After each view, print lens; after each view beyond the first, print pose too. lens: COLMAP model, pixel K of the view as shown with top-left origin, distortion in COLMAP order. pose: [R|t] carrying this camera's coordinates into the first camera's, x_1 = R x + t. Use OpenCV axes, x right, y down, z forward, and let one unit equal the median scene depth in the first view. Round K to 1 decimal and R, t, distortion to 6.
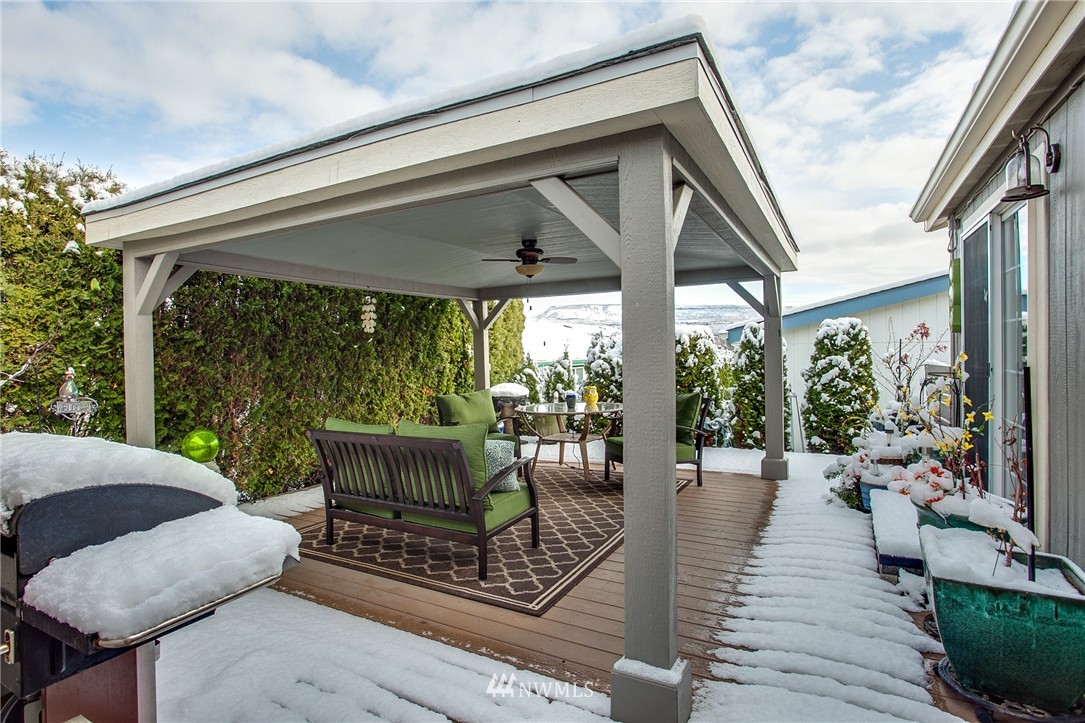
lens RADIAL K [[558.0, 0, 536.4], [0, 558.0, 357.5], [0, 0, 1]] dist [-0.029858, 0.003008]
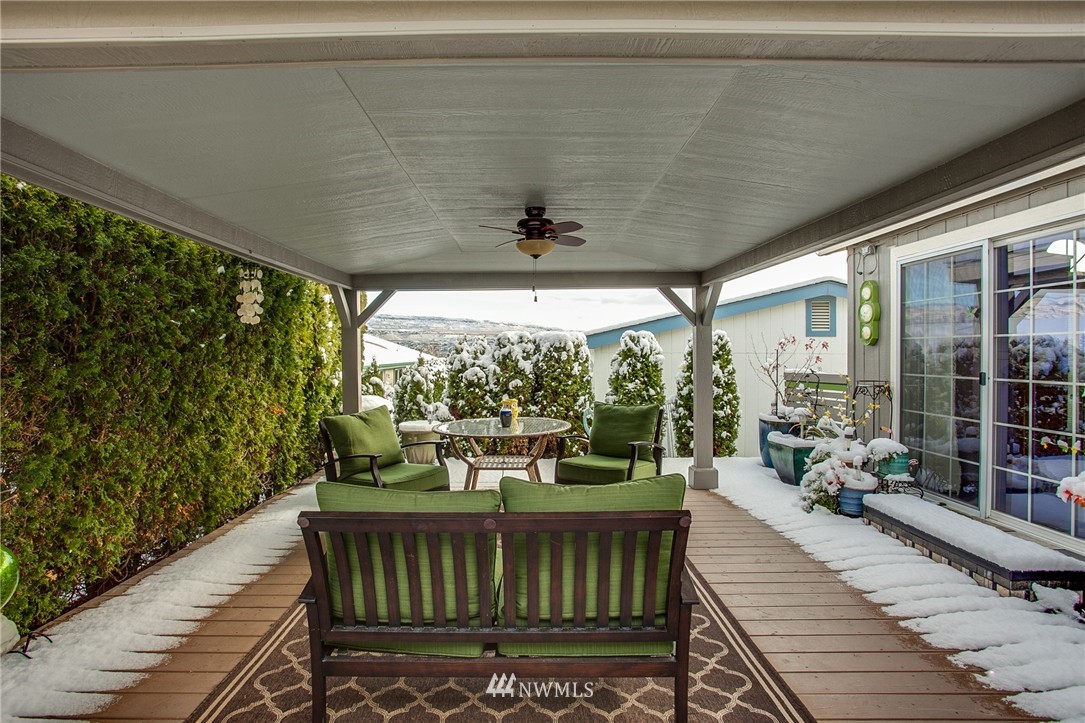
lens RADIAL K [[526.5, 0, 545.4], [0, 526.5, 356.5], [0, 0, 1]] dist [-0.036250, 0.010671]
pose [[0.878464, 0.013132, 0.477628, -0.241349], [-0.006142, 0.999850, -0.016194, -0.000030], [-0.477769, 0.011293, 0.878413, 0.270332]]
